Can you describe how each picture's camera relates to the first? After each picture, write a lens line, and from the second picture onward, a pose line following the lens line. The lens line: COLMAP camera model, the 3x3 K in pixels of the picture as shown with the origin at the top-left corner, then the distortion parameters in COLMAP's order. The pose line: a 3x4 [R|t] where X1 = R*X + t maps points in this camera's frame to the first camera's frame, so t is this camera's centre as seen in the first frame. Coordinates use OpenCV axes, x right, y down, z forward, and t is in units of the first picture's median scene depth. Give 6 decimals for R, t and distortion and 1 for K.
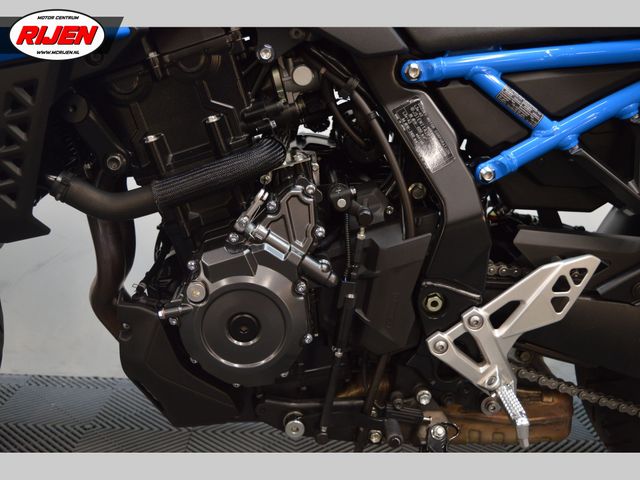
lens RADIAL K [[705.3, 0, 322.1], [0, 705.3, 242.2], [0, 0, 1]] dist [-0.073313, 0.000000]
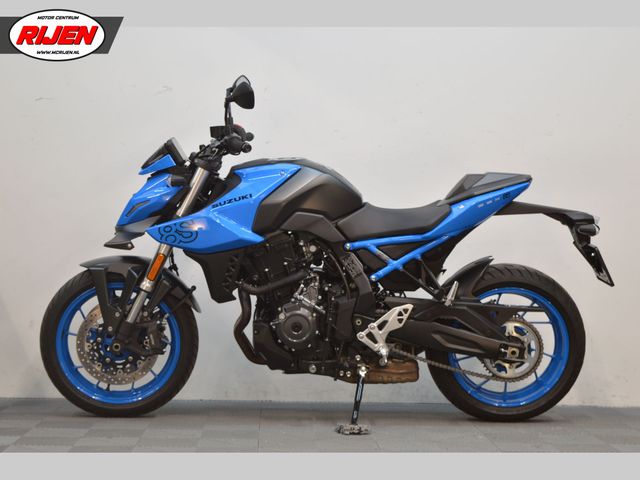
lens RADIAL K [[1389.1, 0, 317.1], [0, 1389.1, 242.6], [0, 0, 1]] dist [0.143979, 0.000000]
pose [[0.999621, -0.027341, -0.003193, 0.011562], [0.026454, 0.986256, -0.163092, 0.724876], [0.007608, 0.162946, 0.986606, -4.970074]]
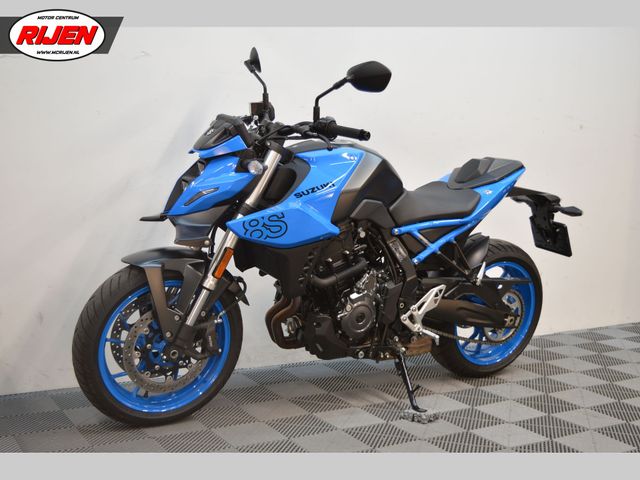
lens RADIAL K [[809.3, 0, 323.6], [0, 809.3, 238.8], [0, 0, 1]] dist [-0.034557, 0.000000]
pose [[0.867599, -0.063625, 0.493177, -1.879337], [0.085957, 0.996040, -0.022715, -0.152025], [-0.489778, 0.062100, 0.869632, -1.935102]]
